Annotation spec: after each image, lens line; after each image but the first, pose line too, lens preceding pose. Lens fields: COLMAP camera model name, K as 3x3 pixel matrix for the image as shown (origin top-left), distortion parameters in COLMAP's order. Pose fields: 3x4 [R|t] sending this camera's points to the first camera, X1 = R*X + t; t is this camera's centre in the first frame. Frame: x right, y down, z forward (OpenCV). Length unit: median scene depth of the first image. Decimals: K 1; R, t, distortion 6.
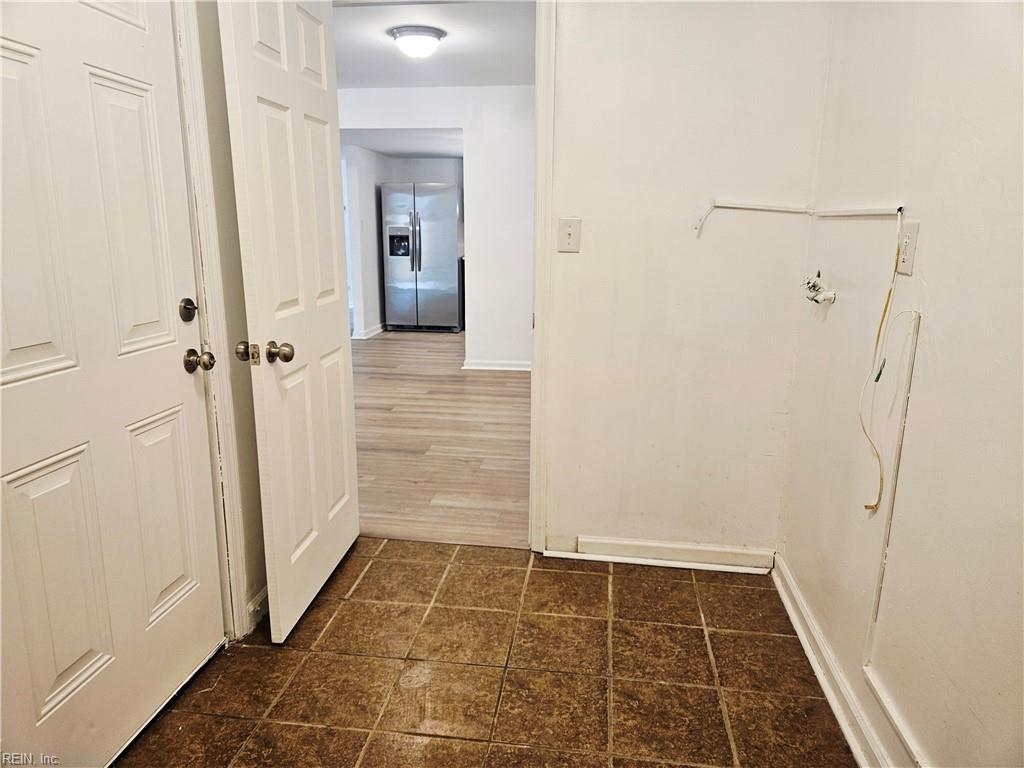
lens RADIAL K [[682.3, 0, 489.6], [0, 682.3, 398.0], [0, 0, 1]] dist [0.068629, -0.056162]
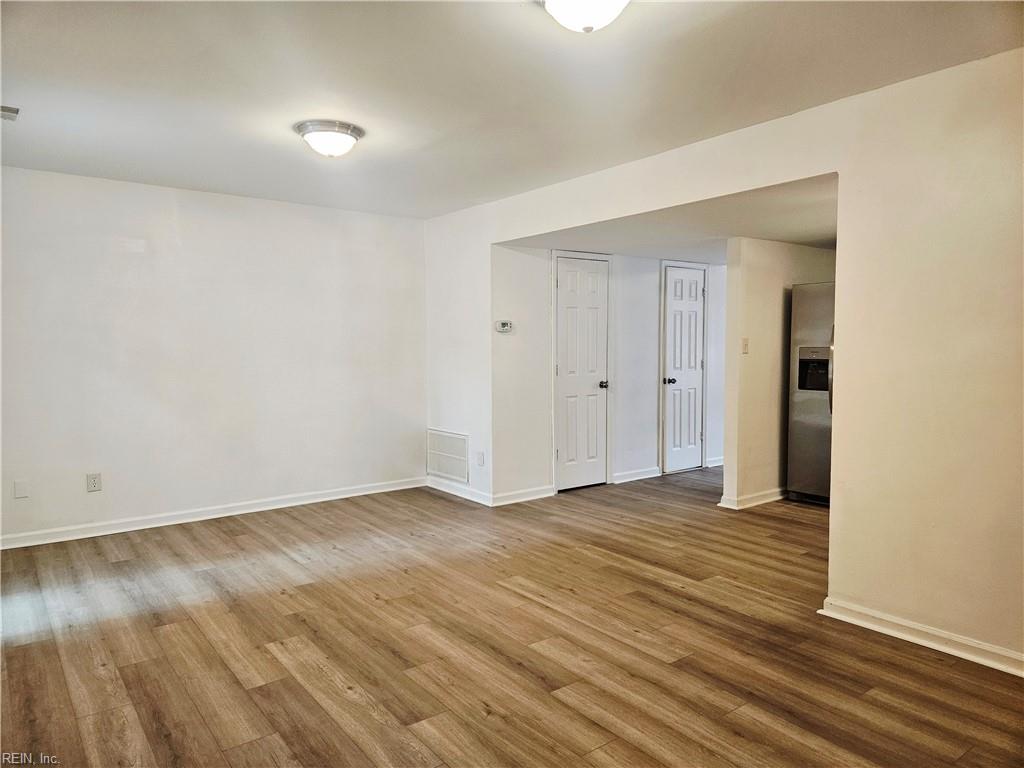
lens RADIAL K [[682.3, 0, 489.6], [0, 682.3, 398.0], [0, 0, 1]] dist [0.068629, -0.056162]
pose [[0.713862, 0.043470, -0.698936, 0.160131], [-0.156953, 0.982612, -0.099192, -0.126290], [0.682471, 0.180509, 0.708273, 0.475520]]
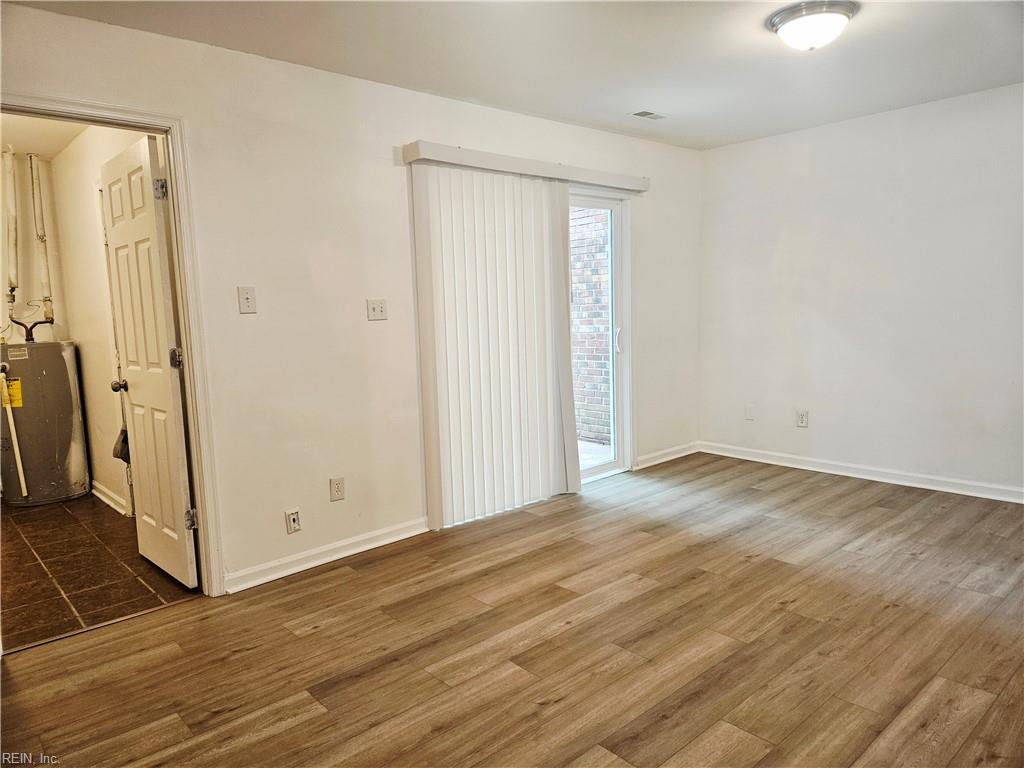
lens RADIAL K [[682.3, 0, 489.6], [0, 682.3, 398.0], [0, 0, 1]] dist [0.068629, -0.056162]
pose [[-0.637853, 0.114384, -0.761617, 0.156632], [-0.160988, 0.947261, 0.277092, -0.238522], [0.753144, 0.299355, -0.585799, 0.974990]]
